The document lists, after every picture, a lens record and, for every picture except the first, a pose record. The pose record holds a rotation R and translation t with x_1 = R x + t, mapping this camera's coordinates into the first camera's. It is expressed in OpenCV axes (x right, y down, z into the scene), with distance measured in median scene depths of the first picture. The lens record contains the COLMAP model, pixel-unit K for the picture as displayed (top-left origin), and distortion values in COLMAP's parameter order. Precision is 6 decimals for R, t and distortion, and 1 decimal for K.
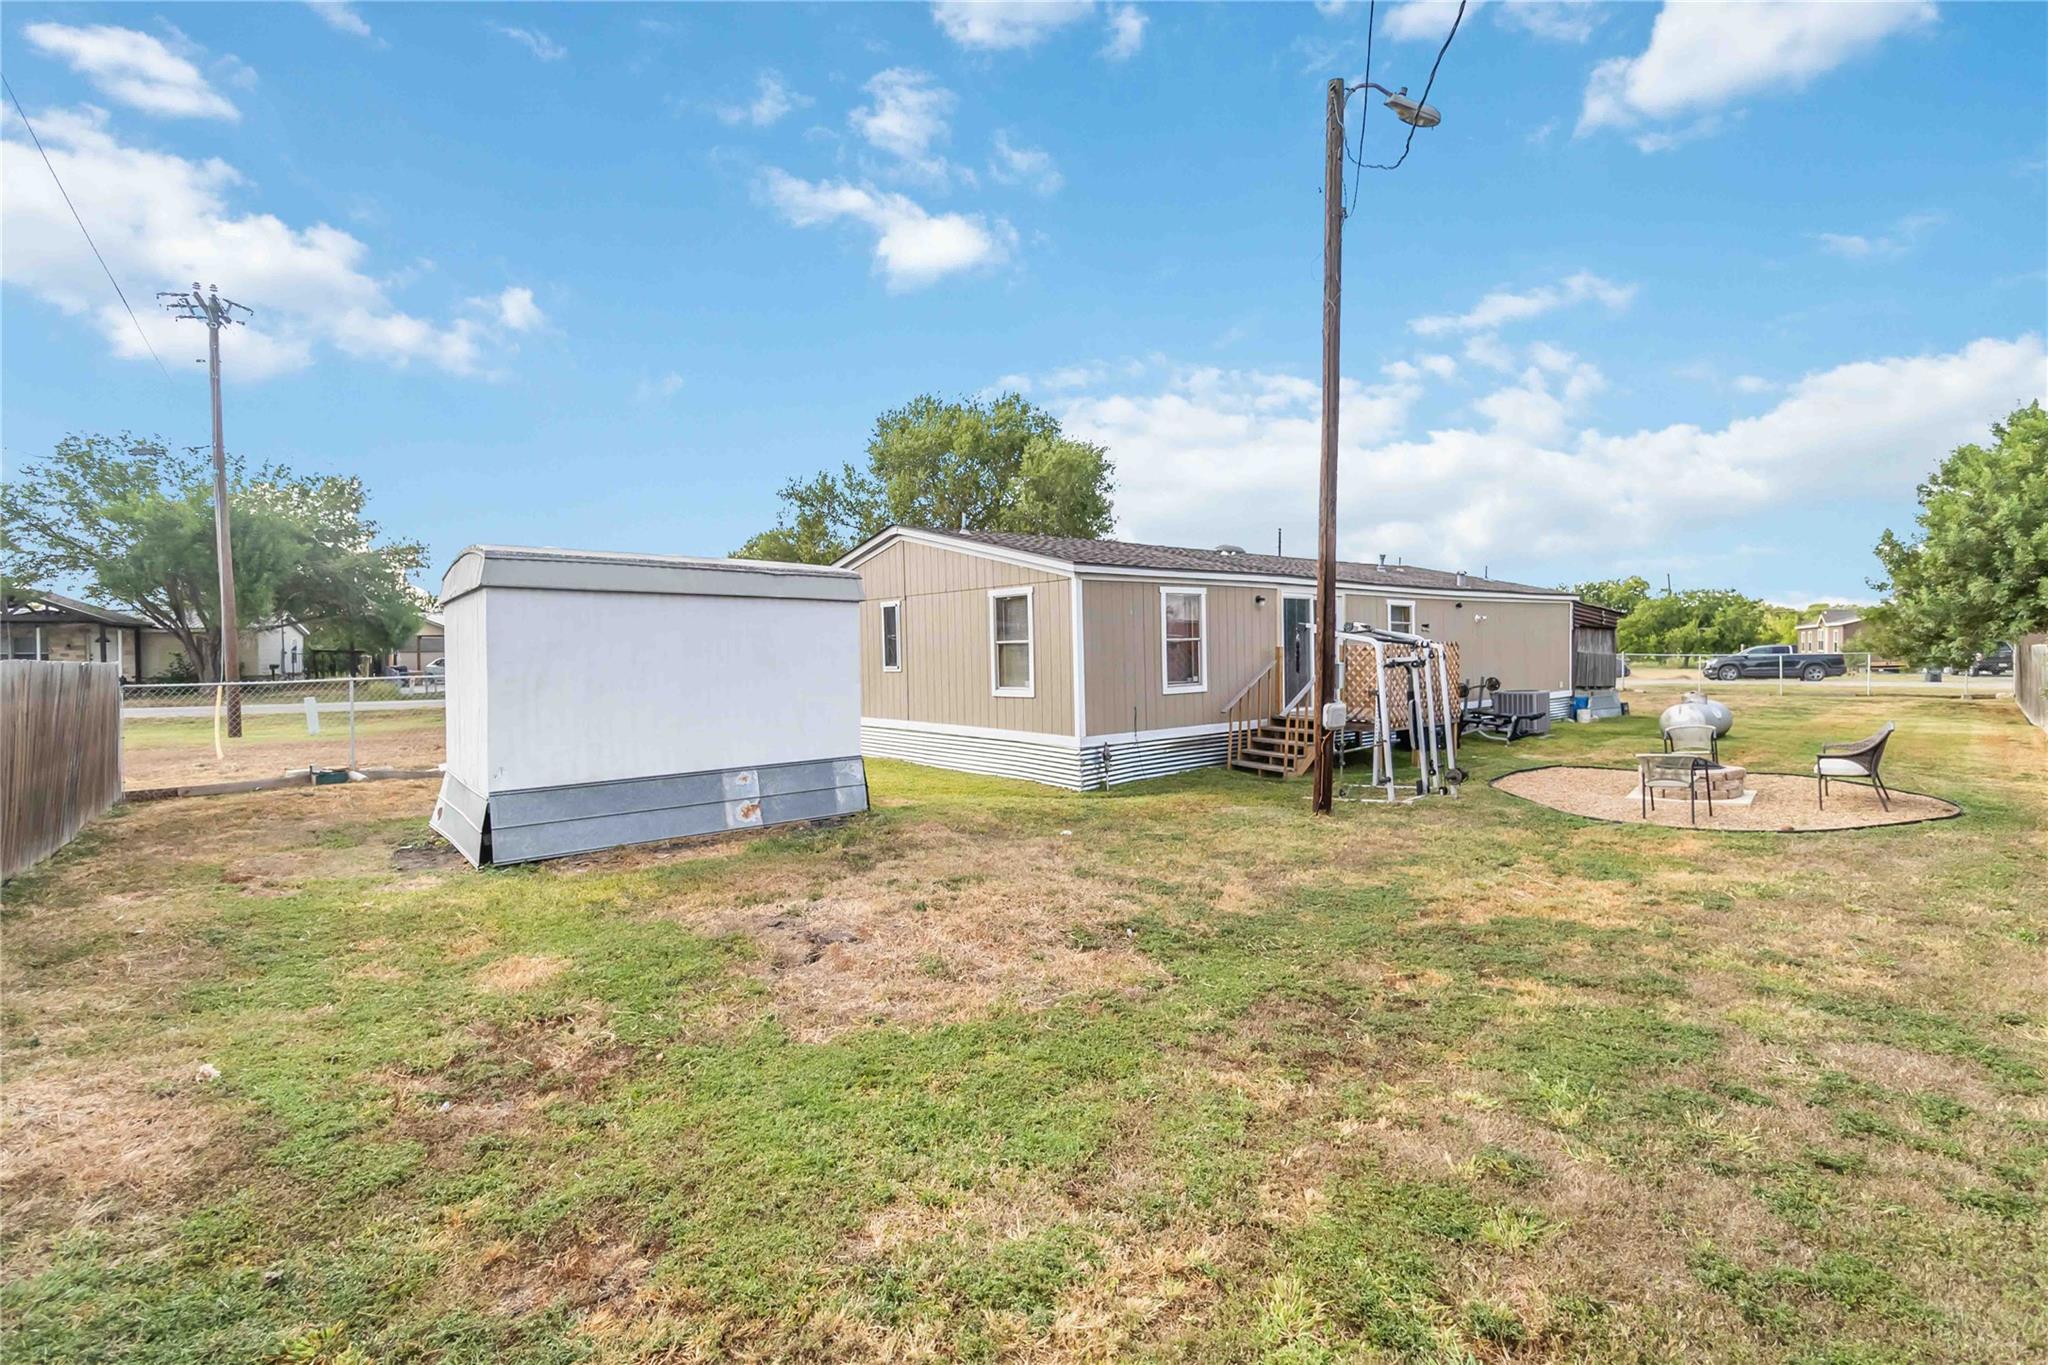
lens RADIAL K [[964.8, 0, 1025.1], [0, 964.8, 680.8], [0, 0, 1]] dist [0.002069, 0.001161]
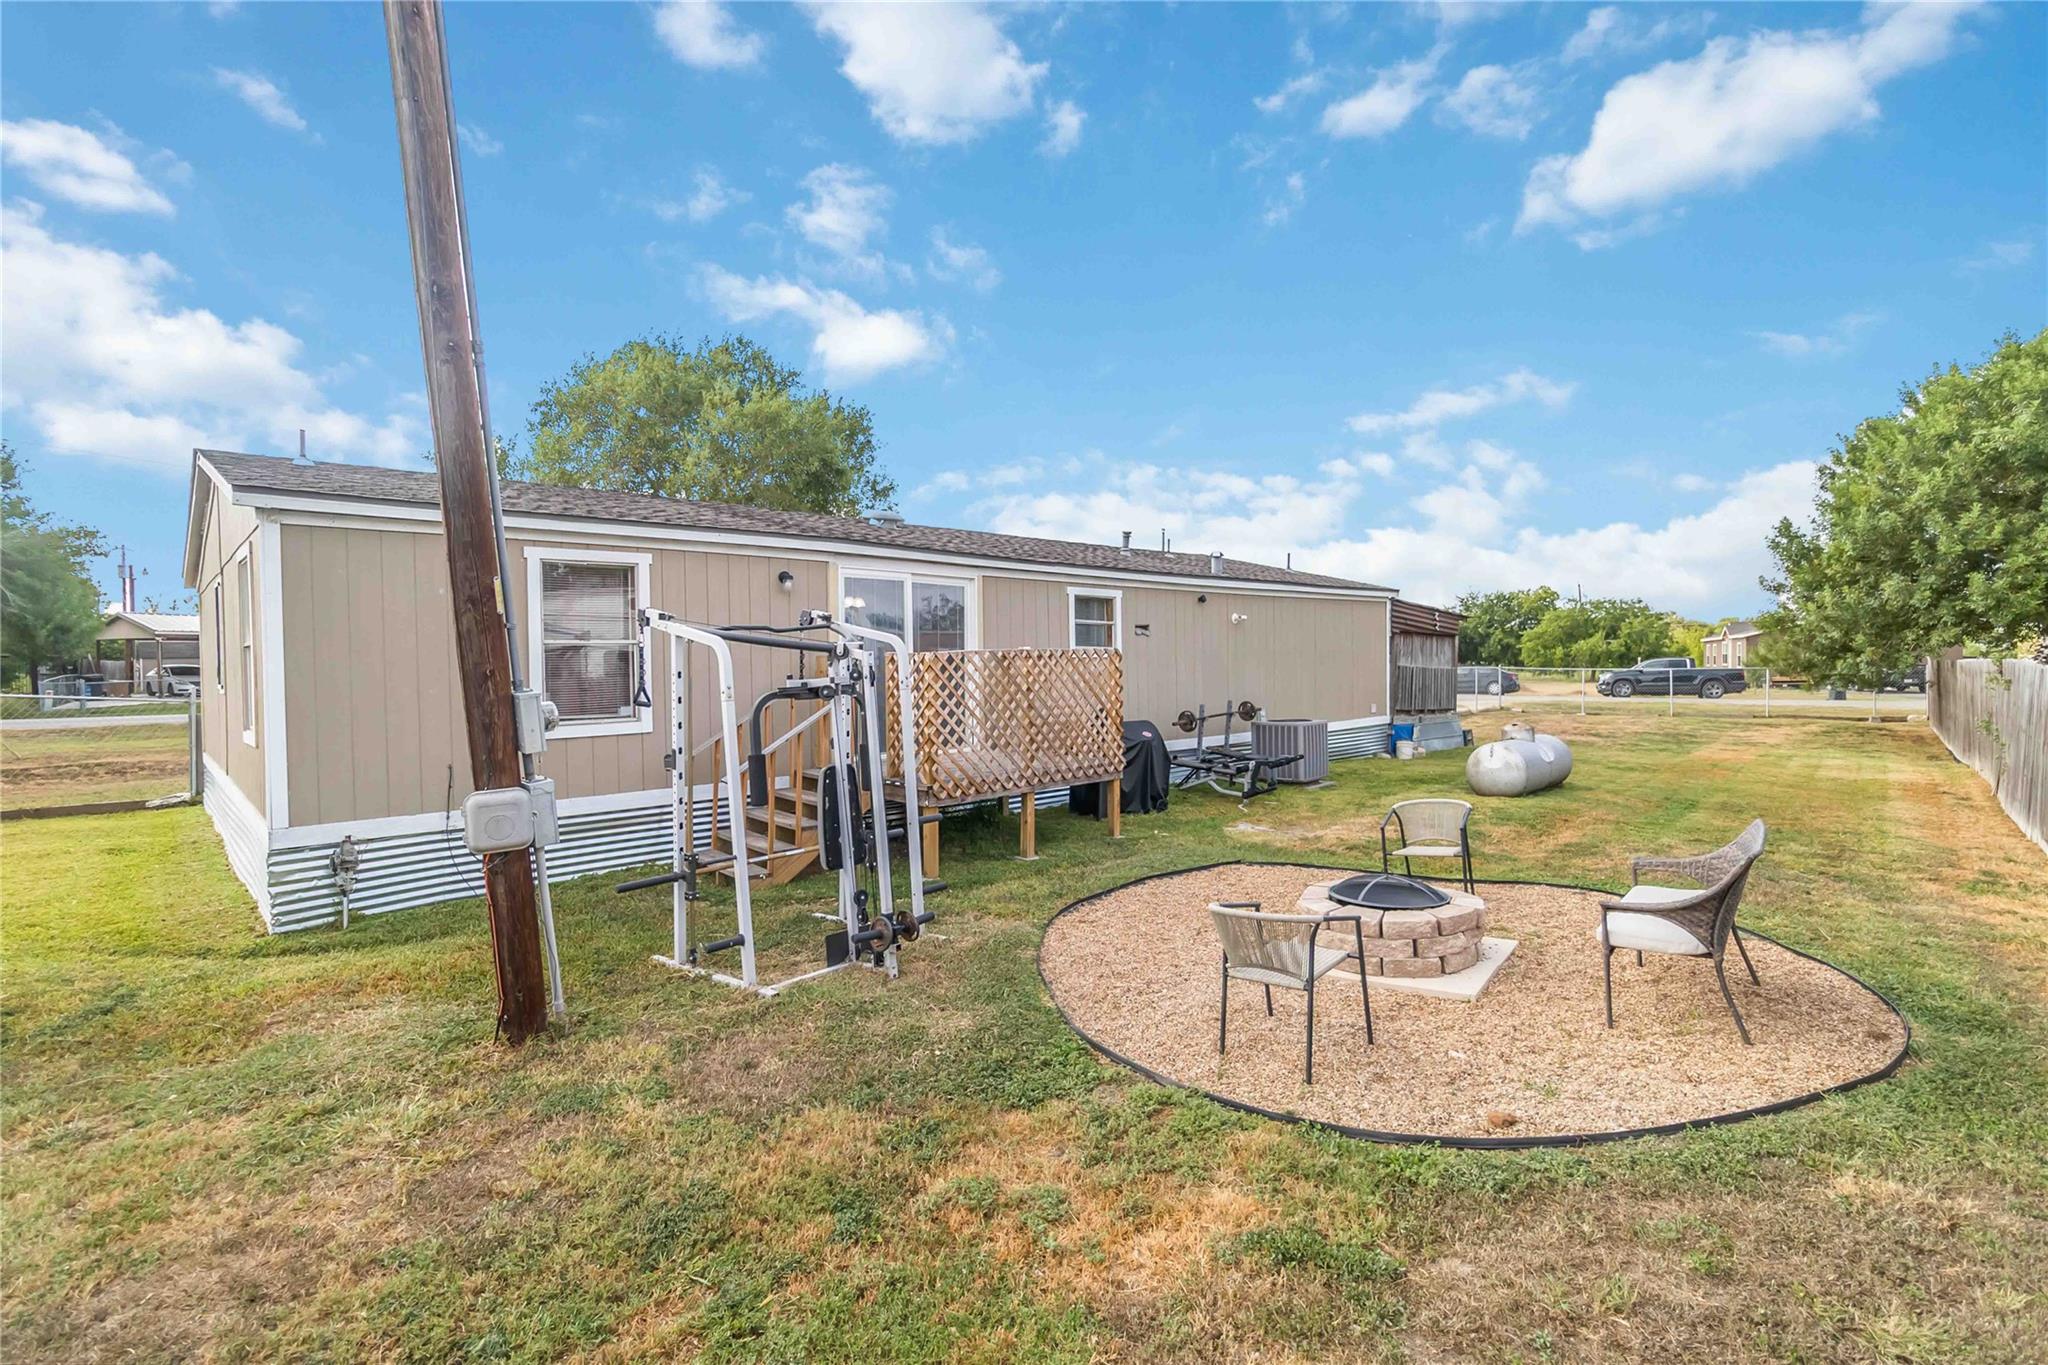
lens RADIAL K [[964.8, 0, 1023.1], [0, 964.8, 680.6], [0, 0, 1]] dist [0.002069, 0.001161]
pose [[0.998514, 0.004511, 0.054305, 0.219398], [-0.003994, 0.999946, -0.009610, -0.008892], [-0.054346, 0.009379, 0.998478, 0.235802]]
